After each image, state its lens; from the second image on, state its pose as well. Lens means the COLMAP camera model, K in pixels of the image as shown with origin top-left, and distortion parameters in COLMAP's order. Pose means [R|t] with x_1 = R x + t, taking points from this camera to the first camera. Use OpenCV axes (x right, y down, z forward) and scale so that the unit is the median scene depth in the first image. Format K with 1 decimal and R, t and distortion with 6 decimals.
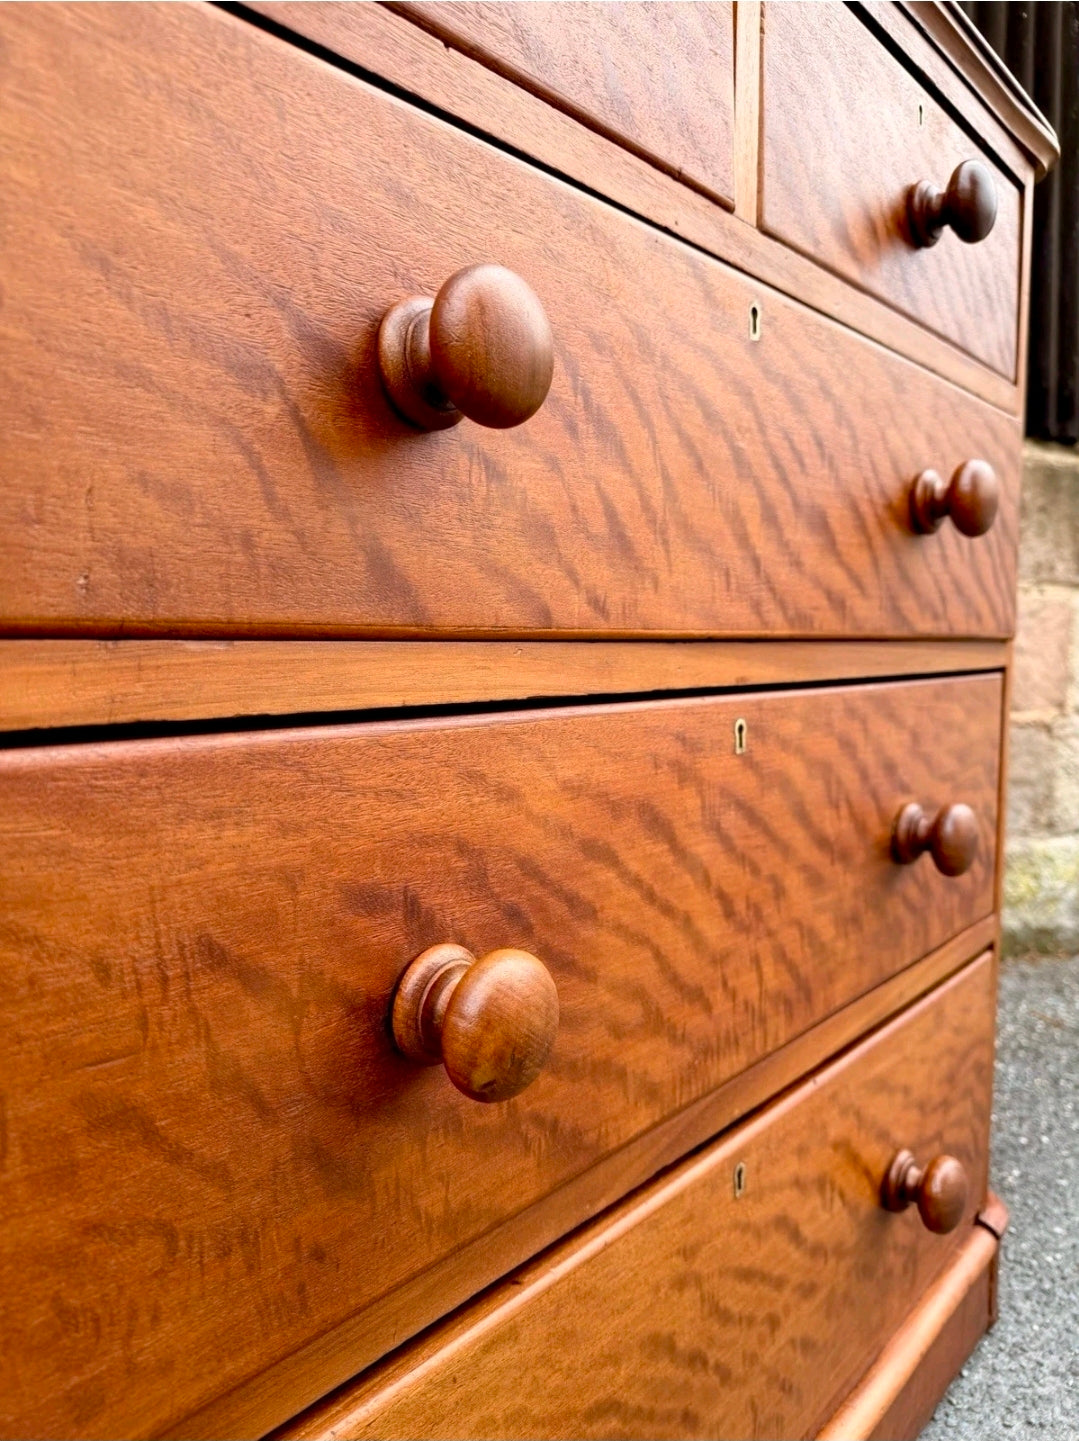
lens RADIAL K [[1046.3, 0, 551.4], [0, 1046.3, 727.9], [0, 0, 1]] dist [0.013638, -0.024812]
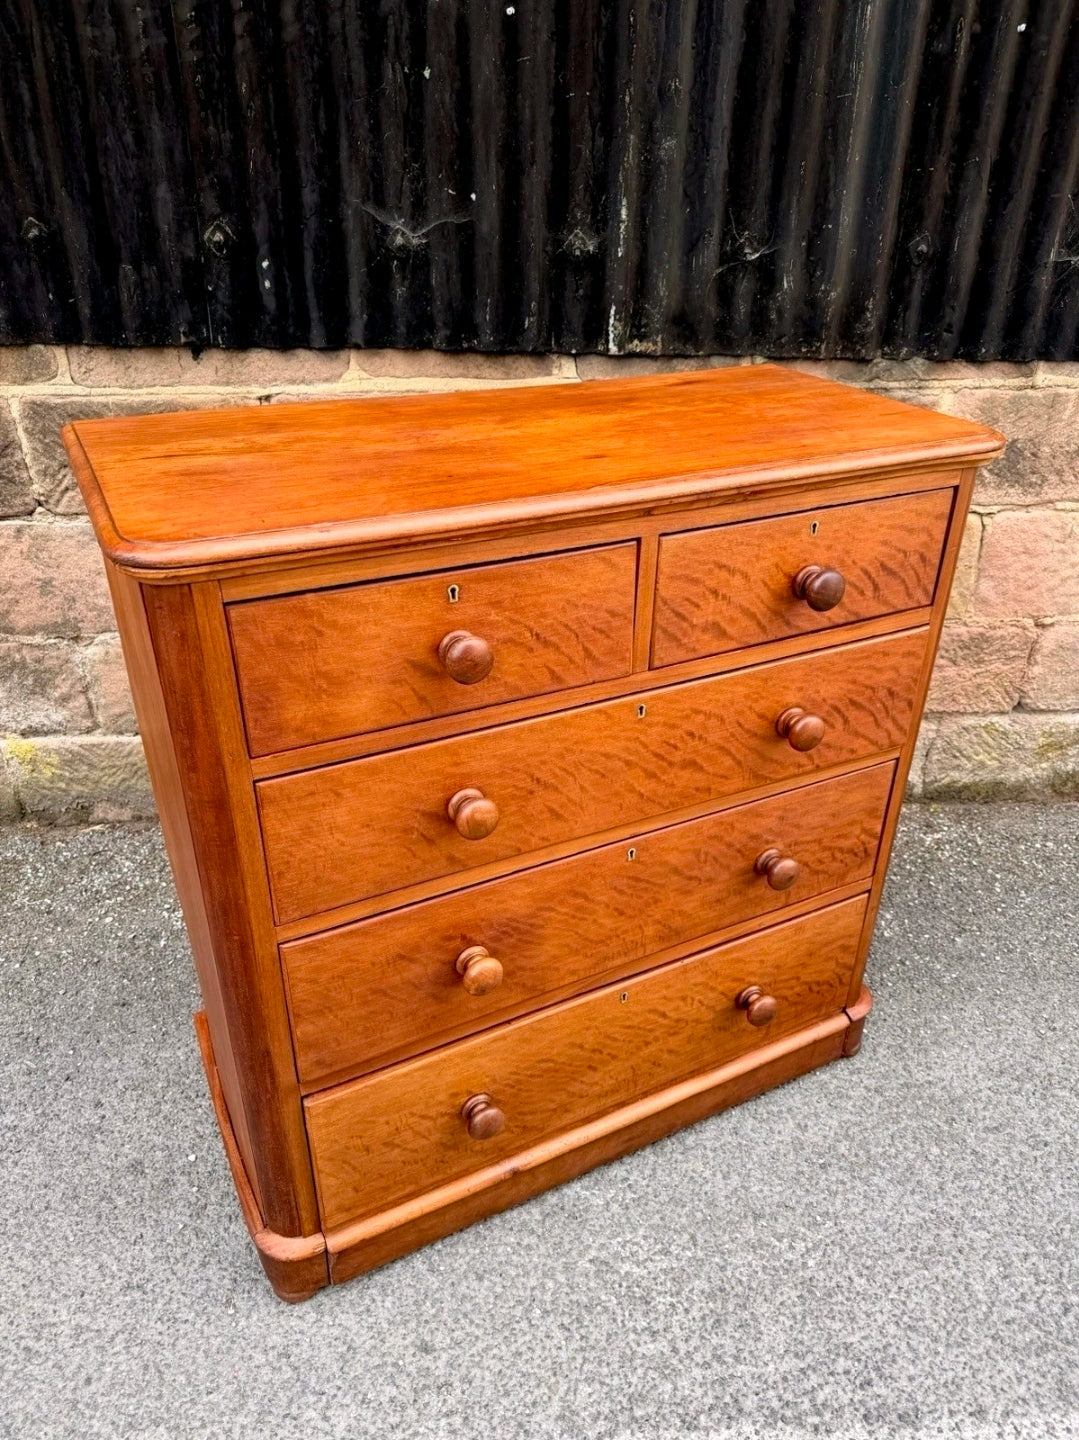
lens RADIAL K [[1045.6, 0, 540.7], [0, 1045.6, 723.7], [0, 0, 1]] dist [0.013638, -0.024812]
pose [[0.922216, 0.192084, -0.335592, 0.763454], [-0.040369, 0.910974, 0.410484, -1.290767], [0.384563, -0.365007, 0.847868, -1.053991]]
